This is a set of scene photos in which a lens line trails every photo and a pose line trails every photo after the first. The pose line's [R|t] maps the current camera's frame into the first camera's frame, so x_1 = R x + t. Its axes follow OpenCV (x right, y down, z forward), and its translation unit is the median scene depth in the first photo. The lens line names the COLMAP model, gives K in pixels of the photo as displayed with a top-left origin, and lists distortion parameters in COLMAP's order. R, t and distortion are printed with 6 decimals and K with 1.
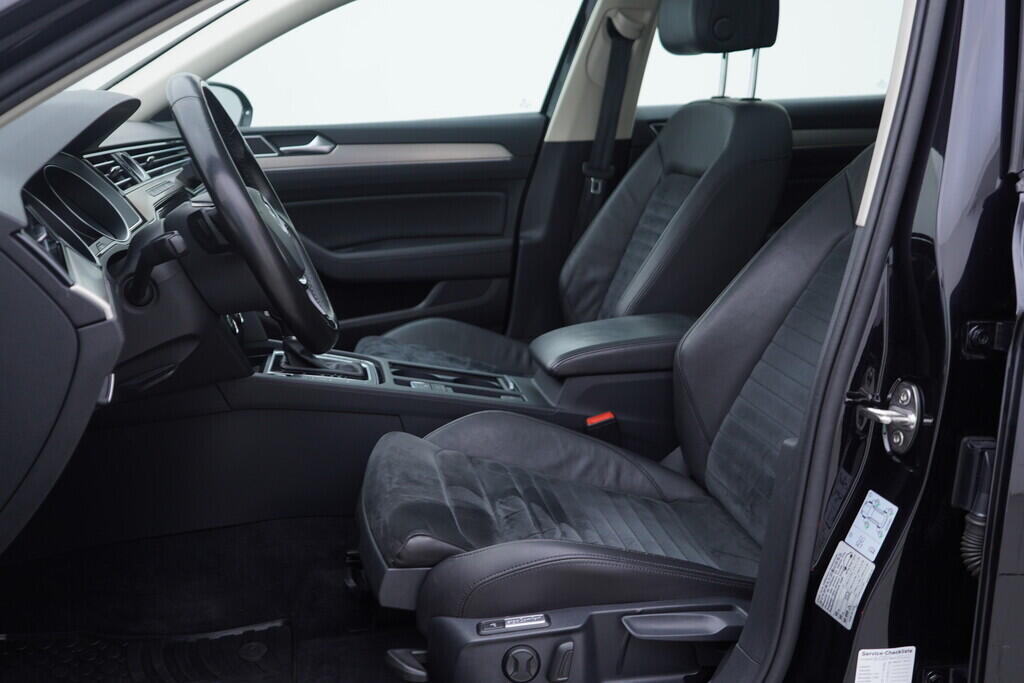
lens RADIAL K [[1039.3, 0, 512.1], [0, 1039.3, 343.9], [0, 0, 1]] dist [0.001422, 0.000000]
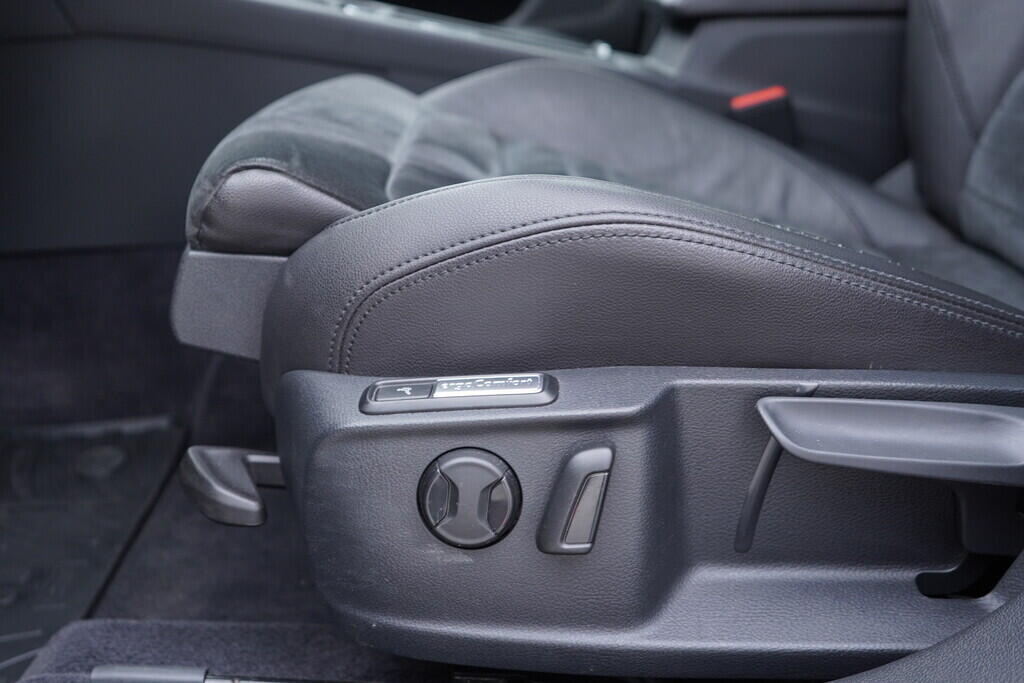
lens RADIAL K [[1039.3, 0, 513.8], [0, 1039.3, 341.7], [0, 0, 1]] dist [0.001422, 0.000000]
pose [[0.984687, 0.062184, -0.162864, 0.078336], [-0.045390, 0.993448, 0.104882, 0.206047], [0.168319, -0.095884, 0.981058, 0.623997]]
